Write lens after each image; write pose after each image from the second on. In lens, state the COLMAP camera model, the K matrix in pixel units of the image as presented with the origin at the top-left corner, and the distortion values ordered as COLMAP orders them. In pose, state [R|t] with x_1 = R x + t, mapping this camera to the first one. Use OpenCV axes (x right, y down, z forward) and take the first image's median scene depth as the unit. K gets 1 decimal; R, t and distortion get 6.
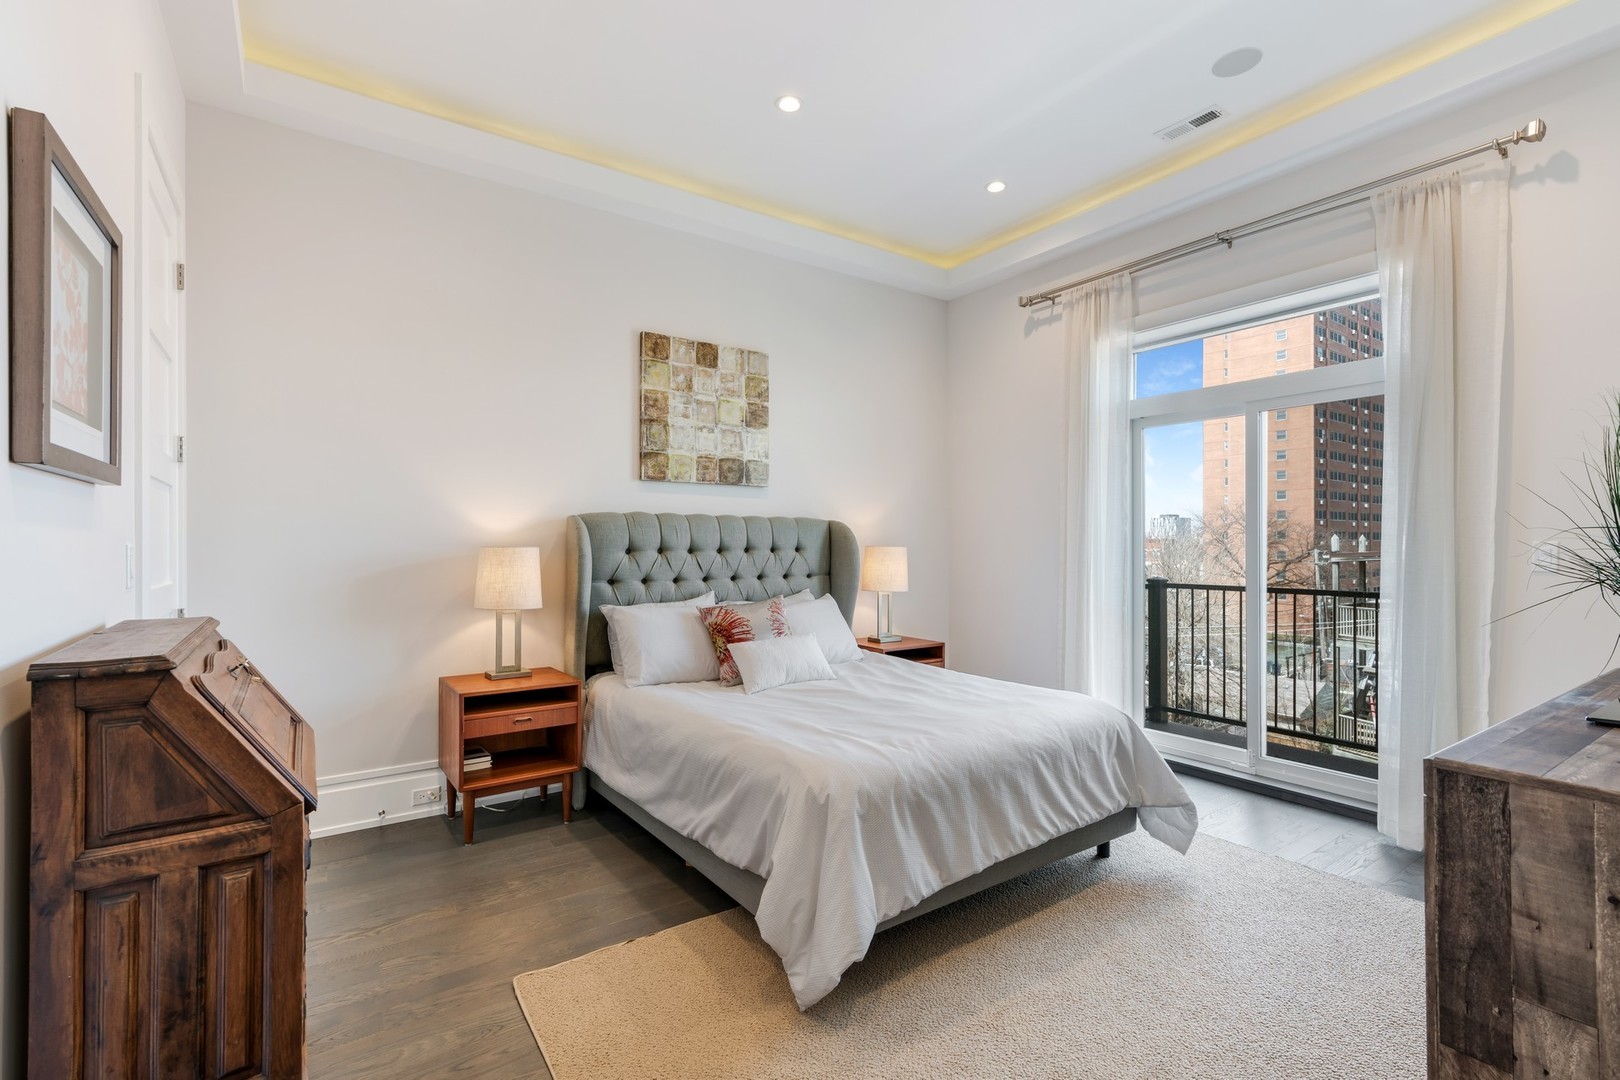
lens RADIAL K [[743.7, 0, 810.0], [0, 743.7, 540.0], [0, 0, 1]] dist [0.009384, 0.000633]
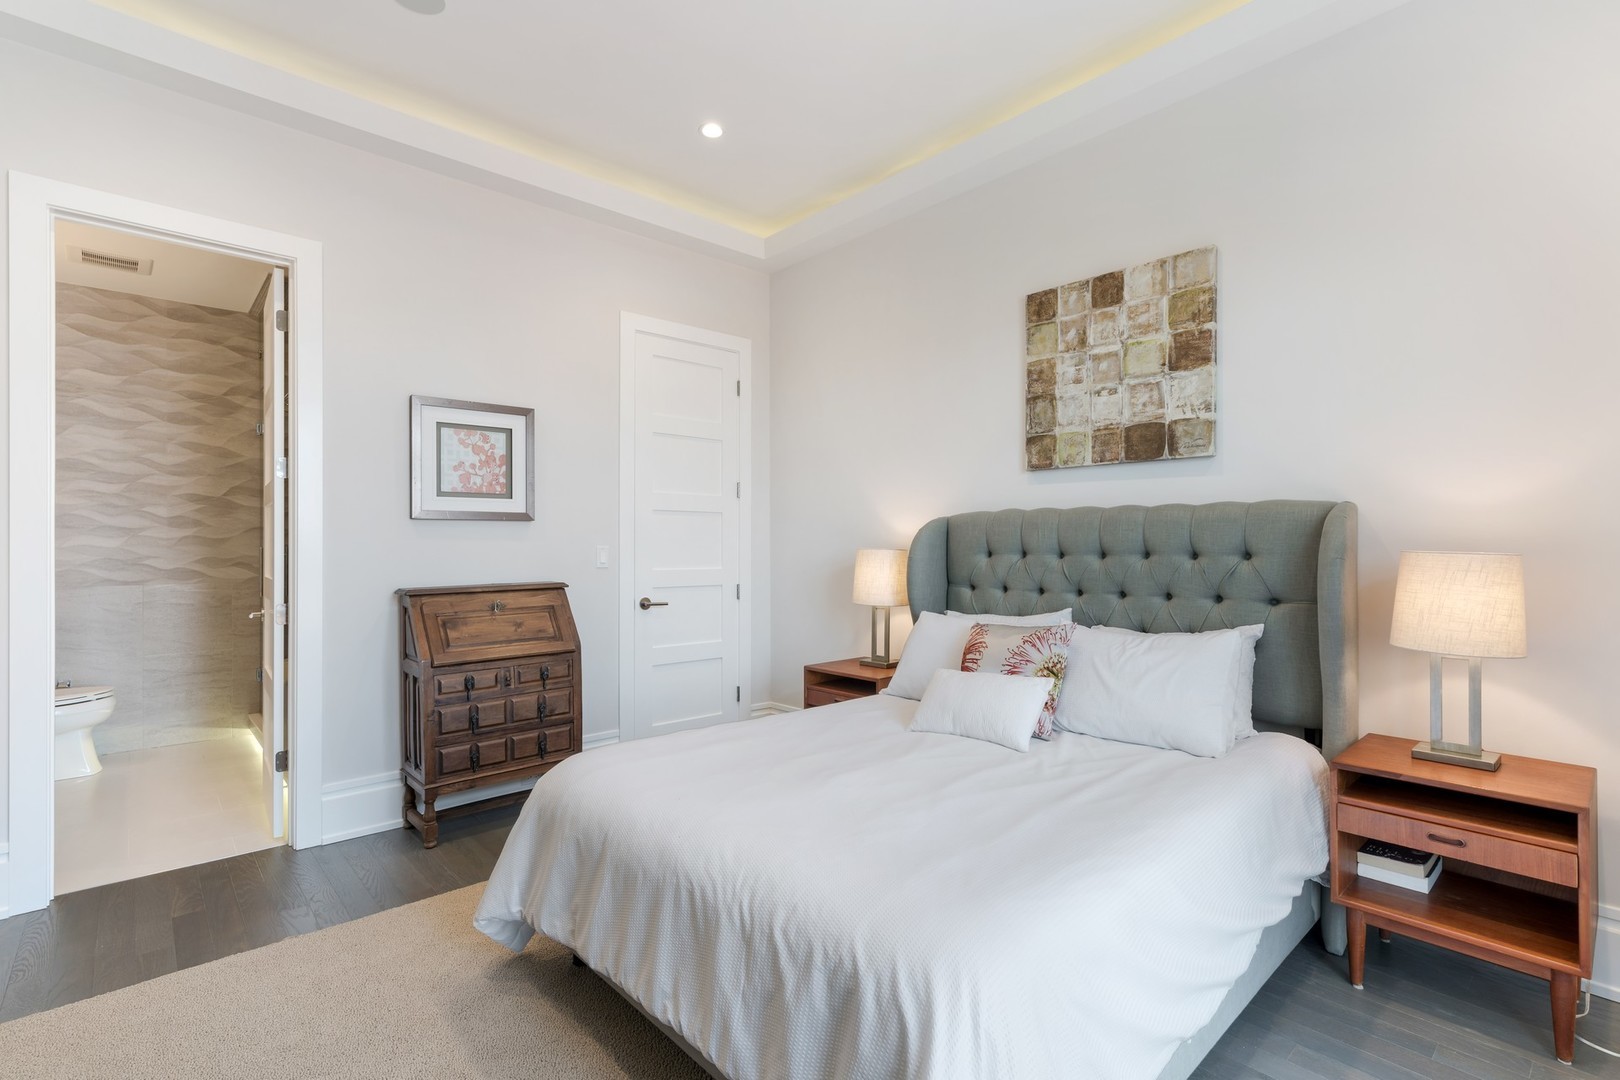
lens RADIAL K [[743.7, 0, 810.0], [0, 743.7, 540.0], [0, 0, 1]] dist [0.009384, 0.000633]
pose [[0.129382, -0.003303, -0.991589, 0.550127], [0.005177, 0.999983, -0.002656, -0.000179], [0.991581, -0.004790, 0.129397, 0.603792]]
